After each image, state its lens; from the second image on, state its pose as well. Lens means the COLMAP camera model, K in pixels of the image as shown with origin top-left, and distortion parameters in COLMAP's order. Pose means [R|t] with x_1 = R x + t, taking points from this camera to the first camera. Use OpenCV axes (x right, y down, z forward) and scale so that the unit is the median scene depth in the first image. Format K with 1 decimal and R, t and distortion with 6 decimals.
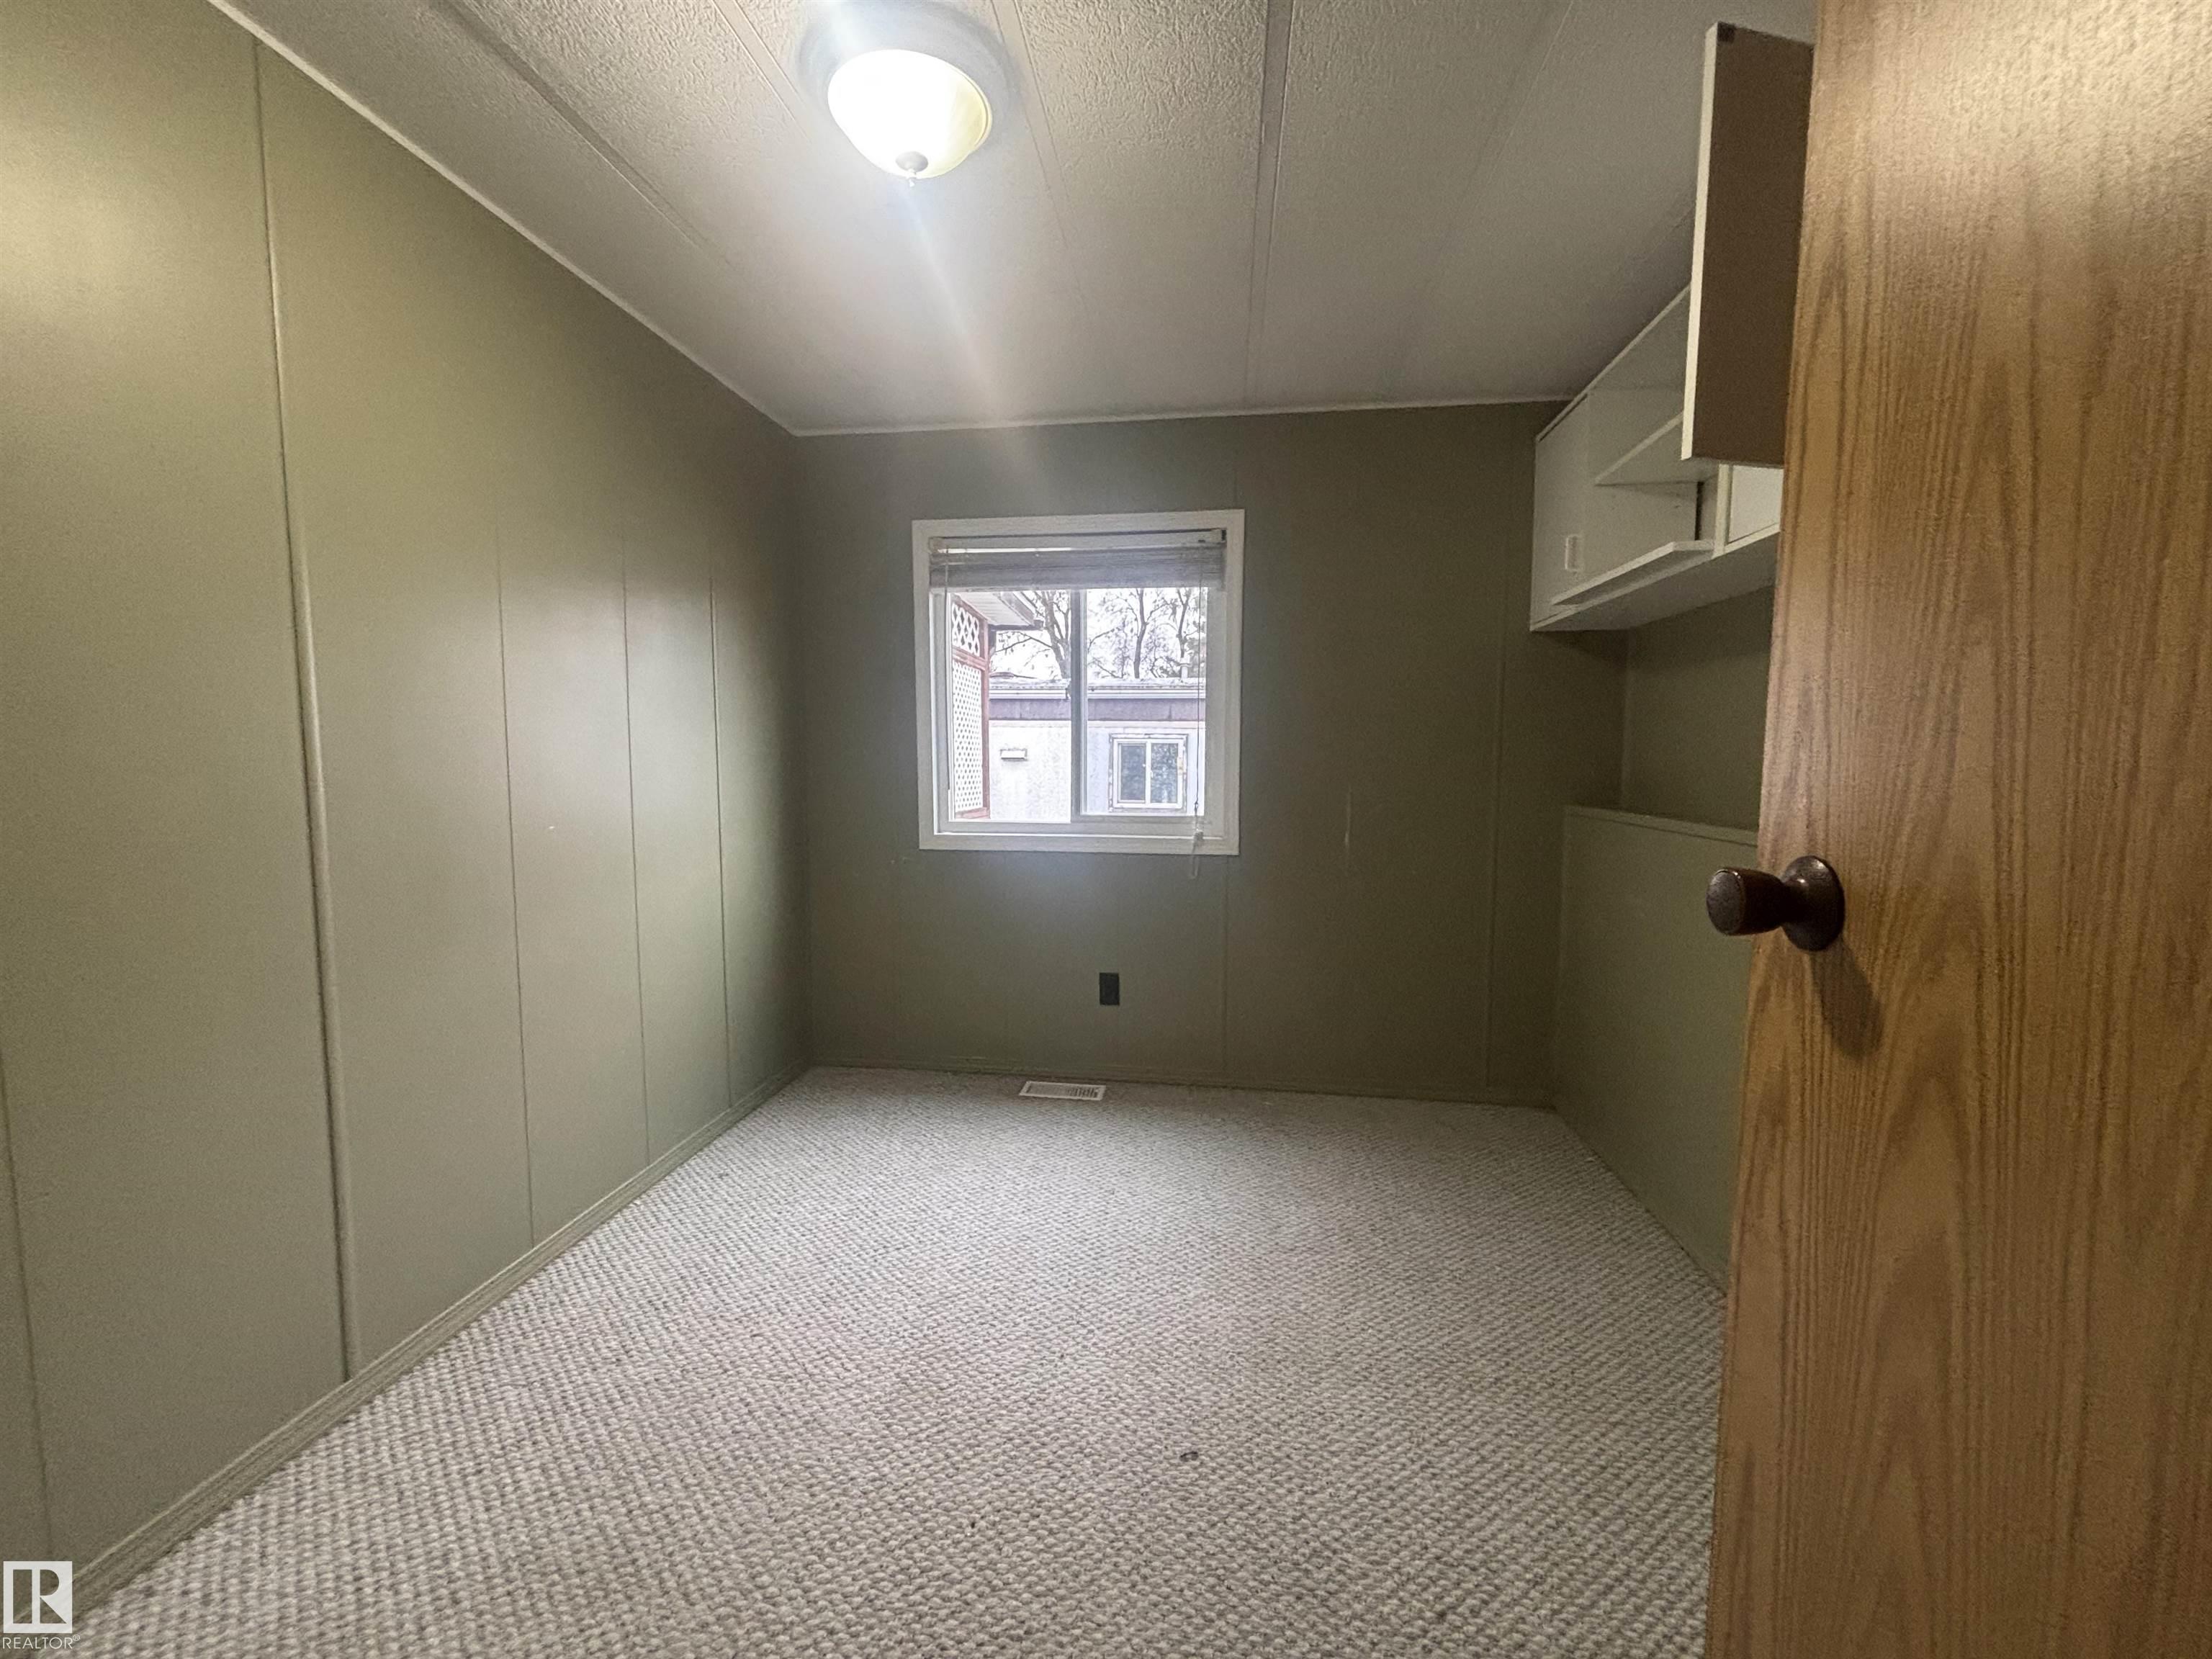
lens RADIAL K [[885.5, 0, 1104.8], [0, 885.5, 818.8], [0, 0, 1]] dist [0.000303, -0.000020]
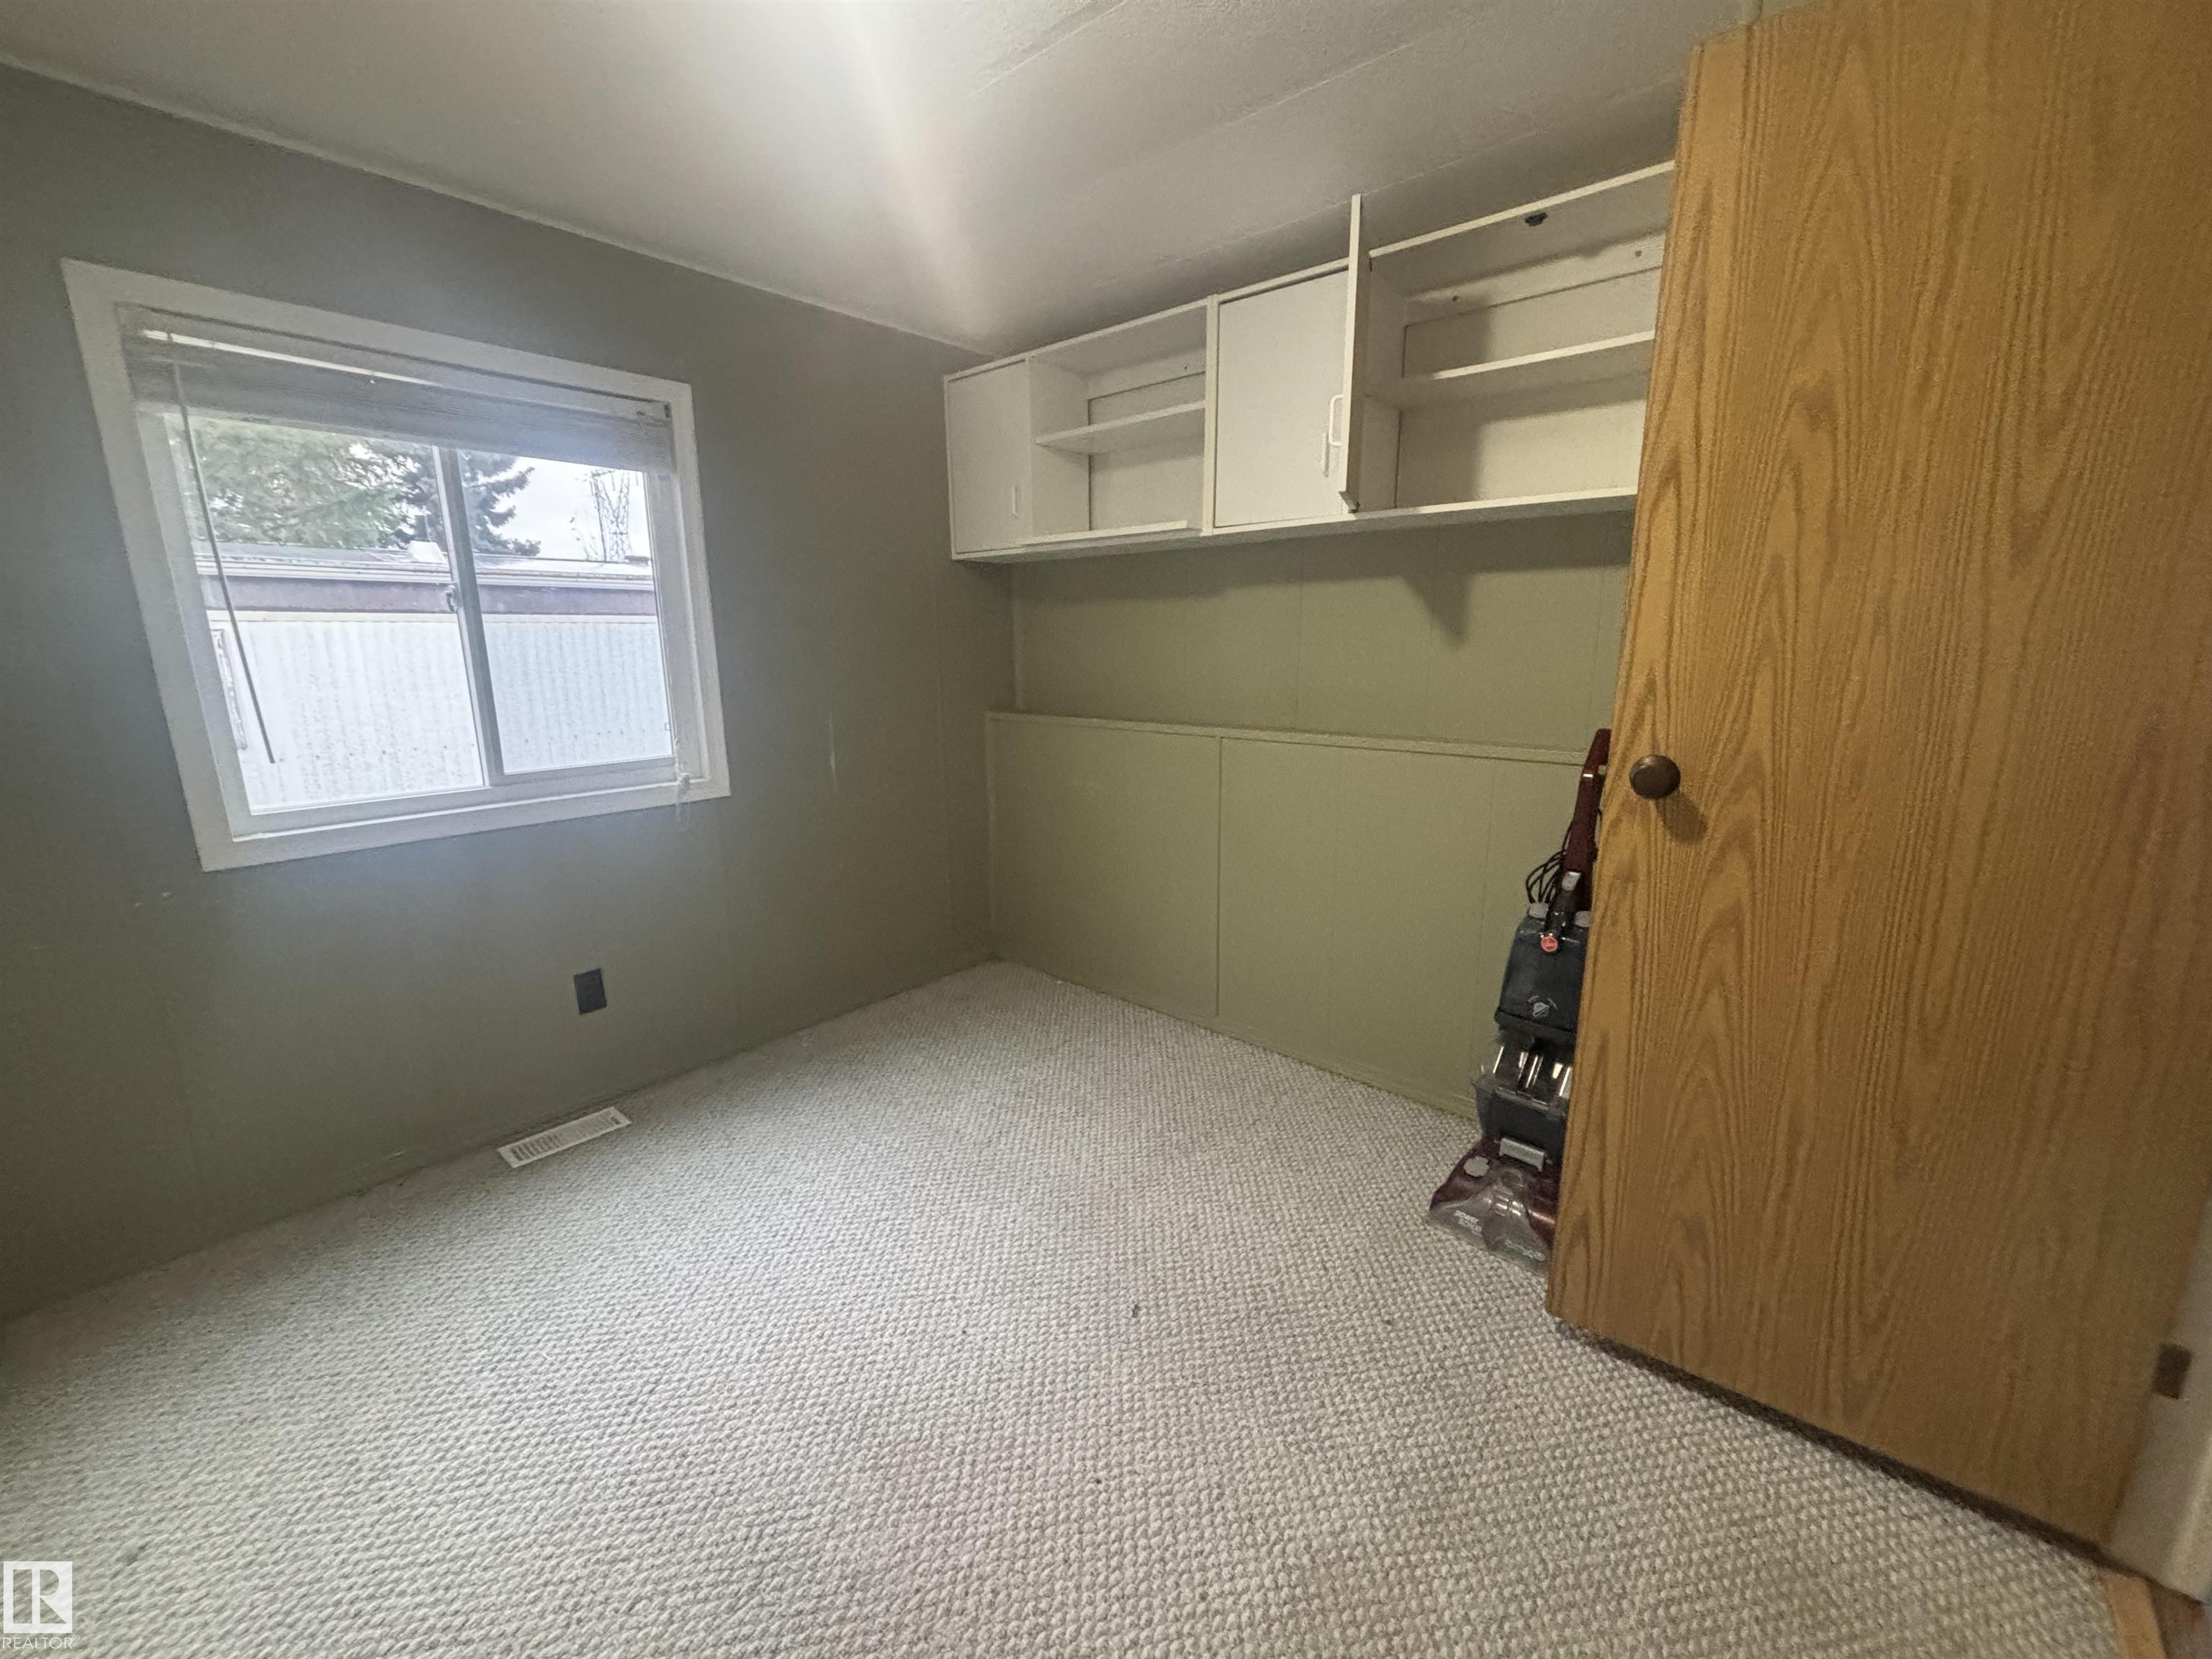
lens RADIAL K [[885.5, 0, 1105.0], [0, 885.5, 818.9], [0, 0, 1]] dist [0.000303, -0.000020]
pose [[0.546289, -0.177640, 0.818543, -0.855236], [0.072154, 0.983599, 0.165305, -0.127641], [-0.834483, -0.031243, 0.550147, 0.456736]]
